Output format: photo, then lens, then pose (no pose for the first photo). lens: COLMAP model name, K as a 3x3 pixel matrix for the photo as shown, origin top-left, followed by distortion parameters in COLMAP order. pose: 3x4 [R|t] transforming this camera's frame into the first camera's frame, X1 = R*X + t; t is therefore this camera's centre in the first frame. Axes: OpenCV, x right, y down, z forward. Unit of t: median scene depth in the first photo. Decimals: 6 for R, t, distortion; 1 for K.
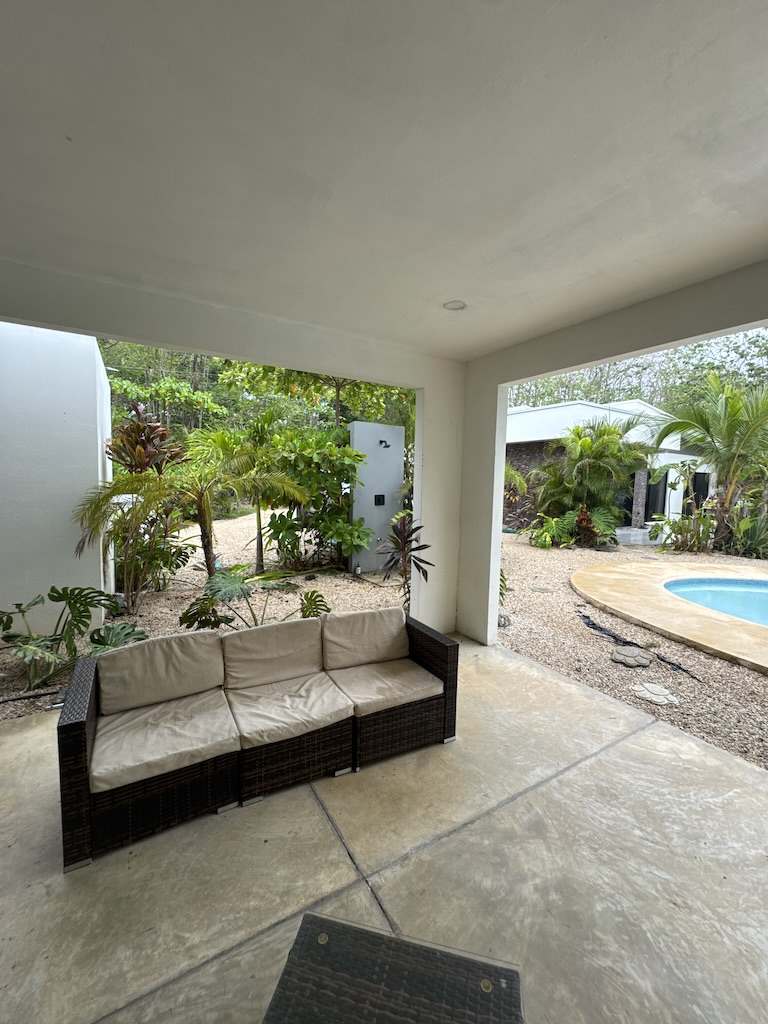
lens RADIAL K [[410.3, 0, 383.8], [0, 410.3, 512.1], [0, 0, 1]] dist [-0.002569, -0.000541]
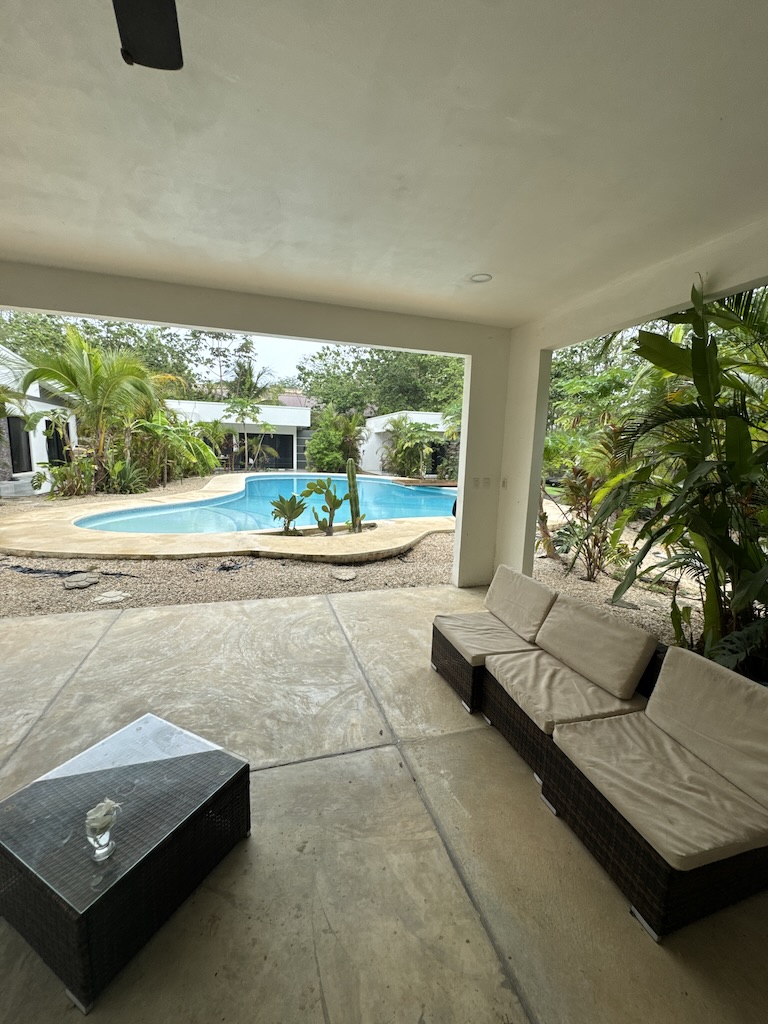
lens RADIAL K [[410.3, 0, 382.3], [0, 410.3, 511.3], [0, 0, 1]] dist [-0.002569, -0.000541]
pose [[0.232368, -0.164824, 0.958561, -0.316156], [0.050835, 0.986248, 0.157261, 0.021650], [-0.971299, 0.012186, 0.237551, -0.121888]]
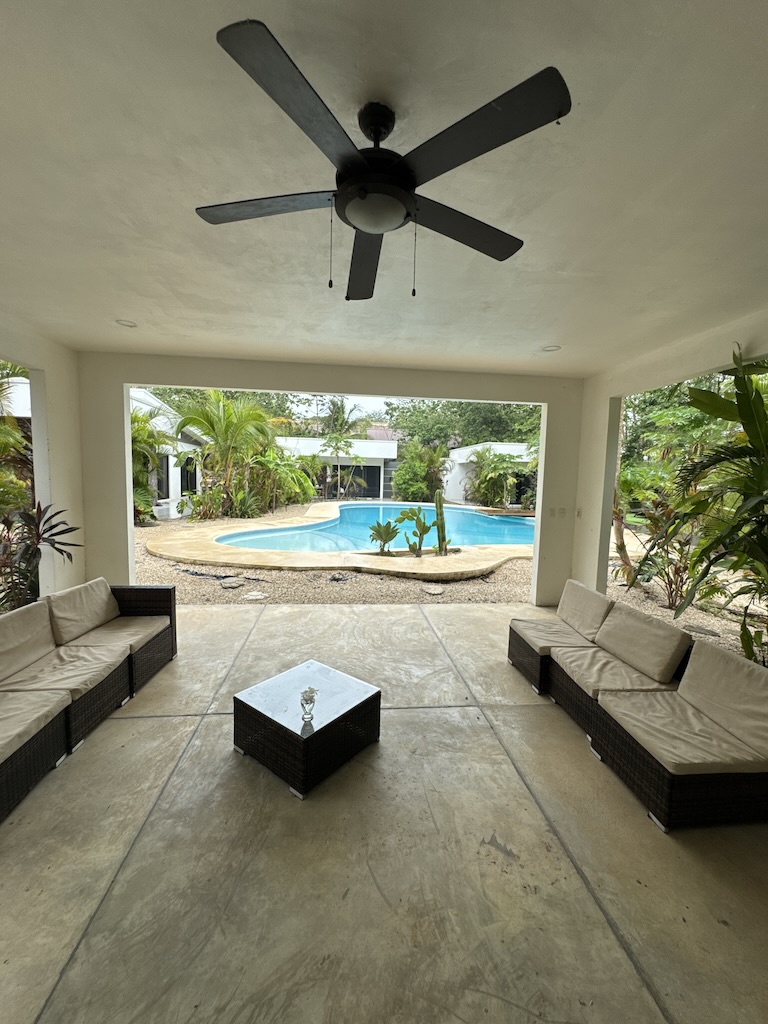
lens RADIAL K [[410.3, 0, 382.8], [0, 410.3, 511.0], [0, 0, 1]] dist [-0.002569, -0.000541]
pose [[0.418121, -0.091597, 0.903761, -0.586248], [0.053456, 0.995660, 0.076180, 0.000608], [-0.906817, 0.016459, 0.421203, -0.174652]]
